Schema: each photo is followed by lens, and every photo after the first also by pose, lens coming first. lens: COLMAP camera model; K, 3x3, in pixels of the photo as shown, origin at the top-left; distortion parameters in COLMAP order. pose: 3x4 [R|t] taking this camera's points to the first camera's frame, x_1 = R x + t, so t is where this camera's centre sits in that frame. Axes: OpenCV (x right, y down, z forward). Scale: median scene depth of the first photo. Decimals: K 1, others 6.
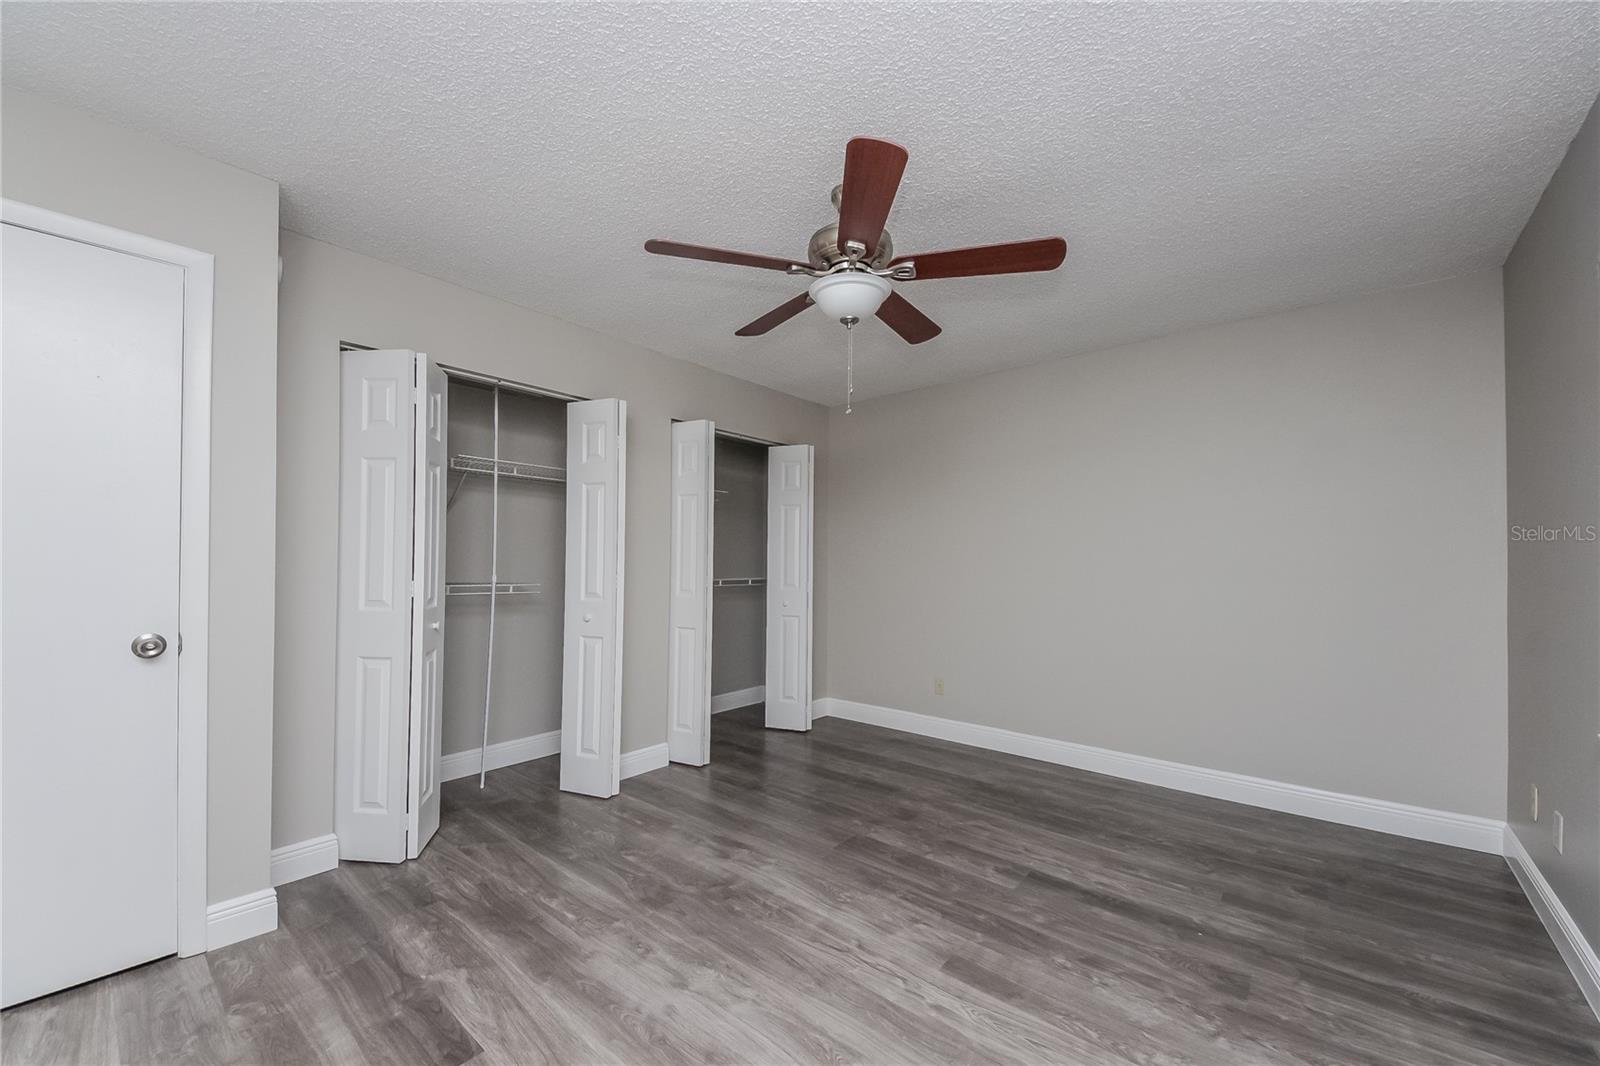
lens RADIAL K [[625.0, 0, 809.1], [0, 625.0, 550.4], [0, 0, 1]] dist [0.075001, -0.049237]
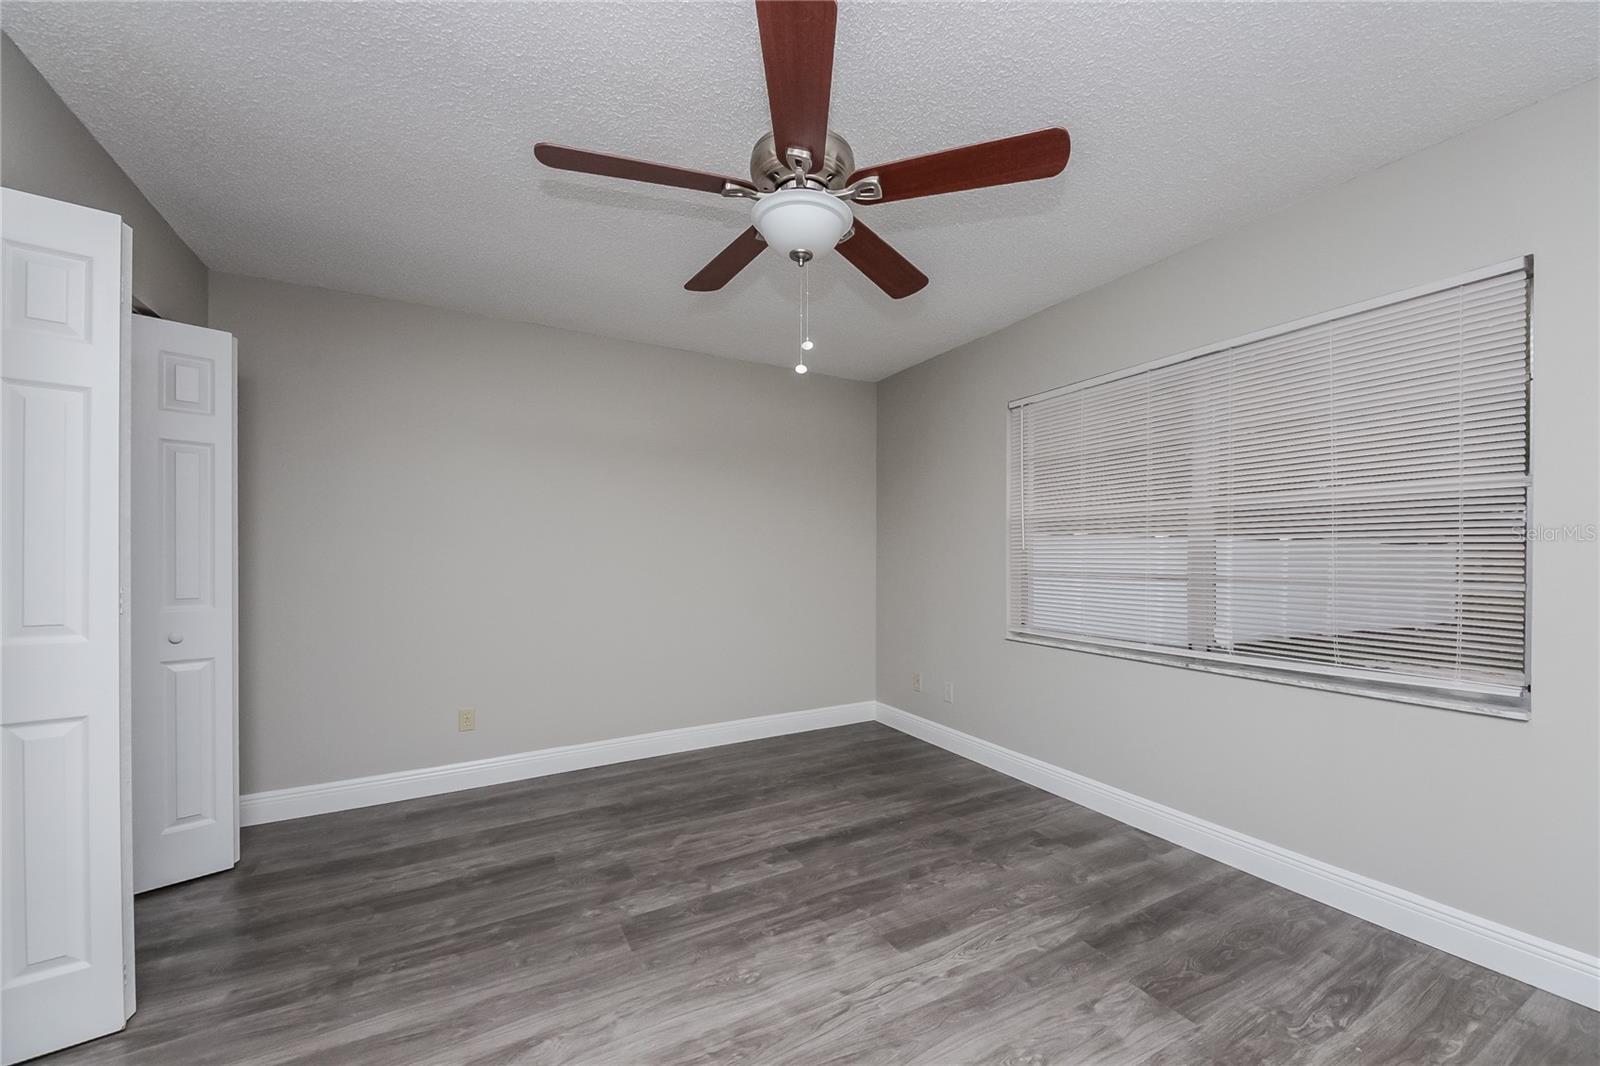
lens RADIAL K [[625.0, 0, 809.1], [0, 625.0, 550.4], [0, 0, 1]] dist [0.075001, -0.049237]
pose [[0.349628, -0.001422, 0.936887, -0.587045], [-0.012997, 0.999895, 0.006368, 0.007316], [-0.936798, -0.014403, 0.349573, 0.579199]]
